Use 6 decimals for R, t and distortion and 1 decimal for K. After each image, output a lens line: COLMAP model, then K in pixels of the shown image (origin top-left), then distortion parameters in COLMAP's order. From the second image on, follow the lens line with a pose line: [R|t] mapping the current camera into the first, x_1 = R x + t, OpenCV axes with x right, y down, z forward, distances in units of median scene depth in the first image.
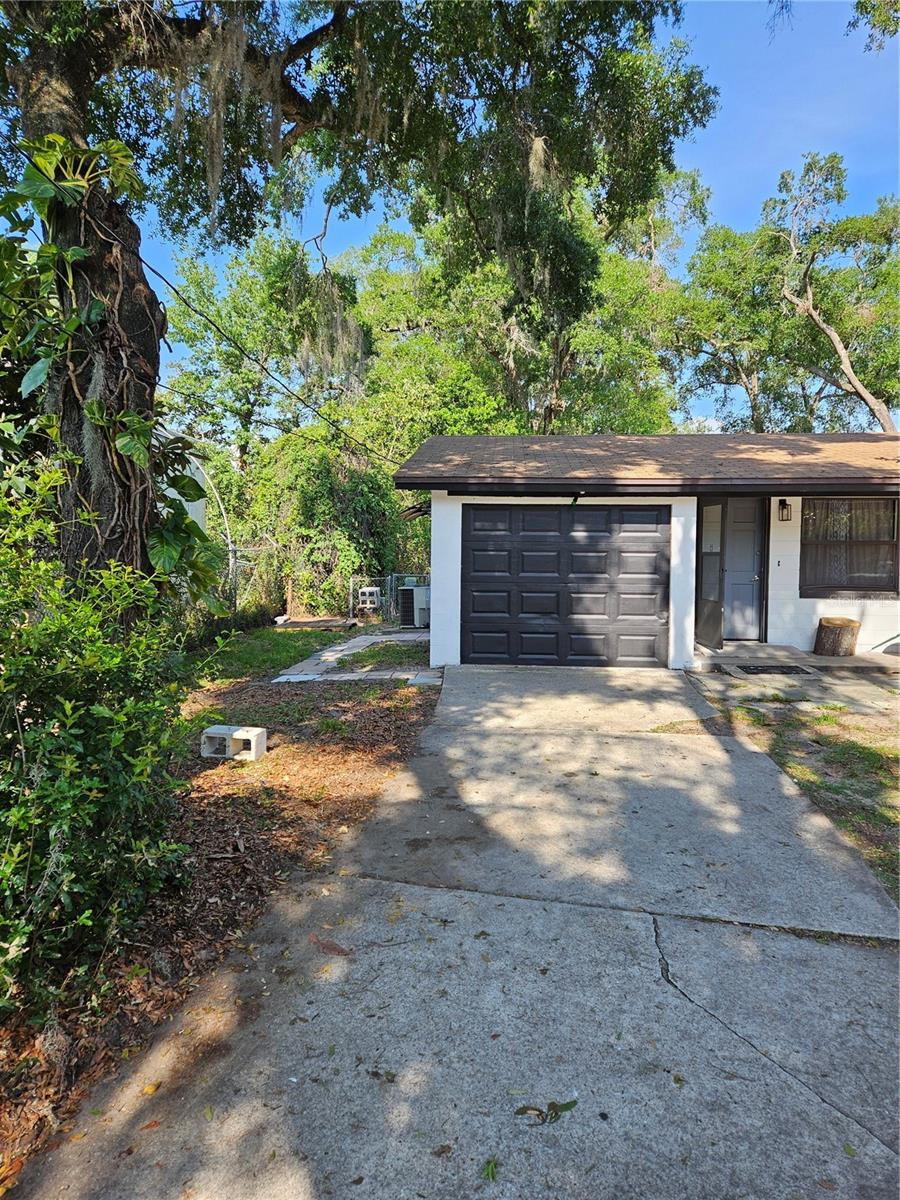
lens RADIAL K [[810.8, 0, 451.2], [0, 810.8, 592.6], [0, 0, 1]] dist [0.071279, -0.063306]
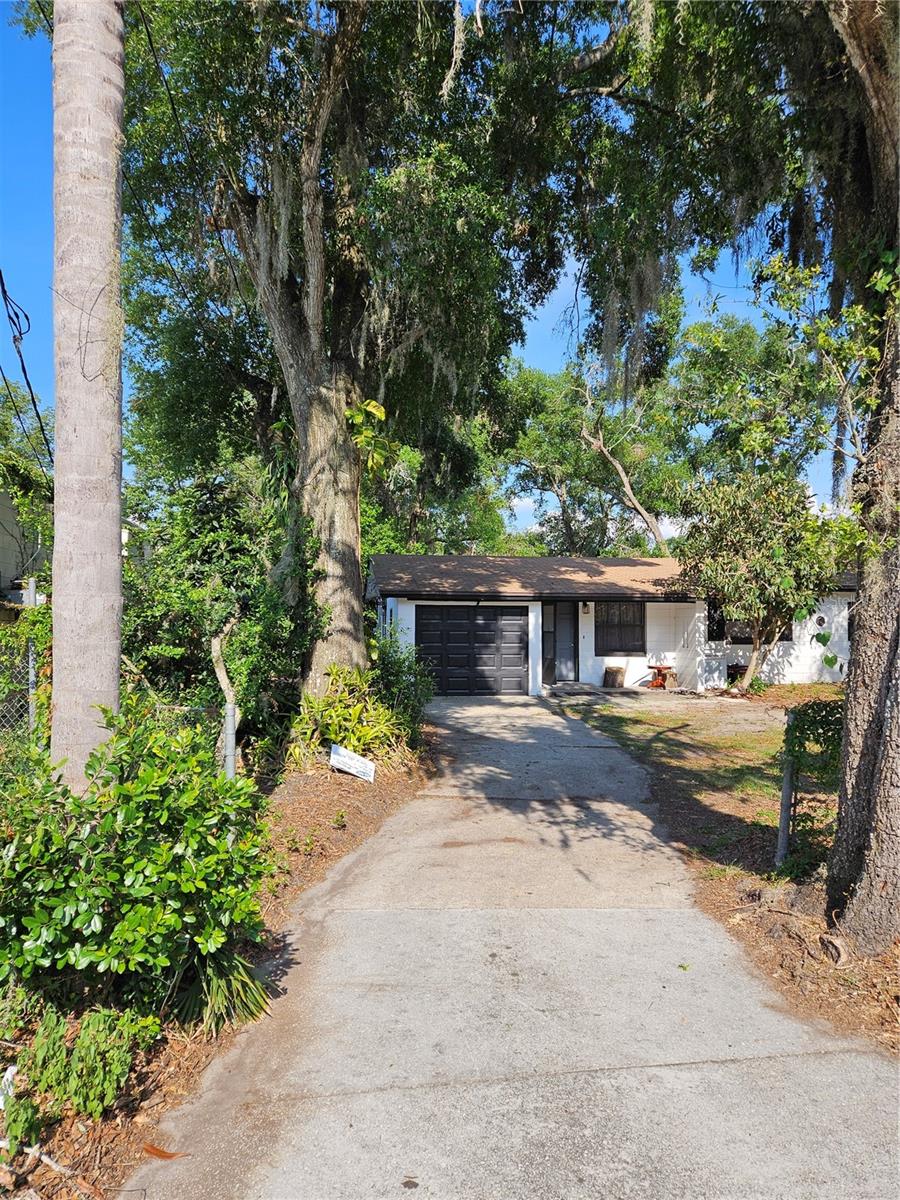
lens RADIAL K [[787.8, 0, 457.1], [0, 787.8, 600.0], [0, 0, 1]] dist [0.059515, -0.001812]
pose [[0.976404, 0.002977, 0.215933, -0.268284], [0.014103, 0.996892, -0.077513, 0.014684], [-0.215492, 0.078729, 0.973327, -0.690695]]
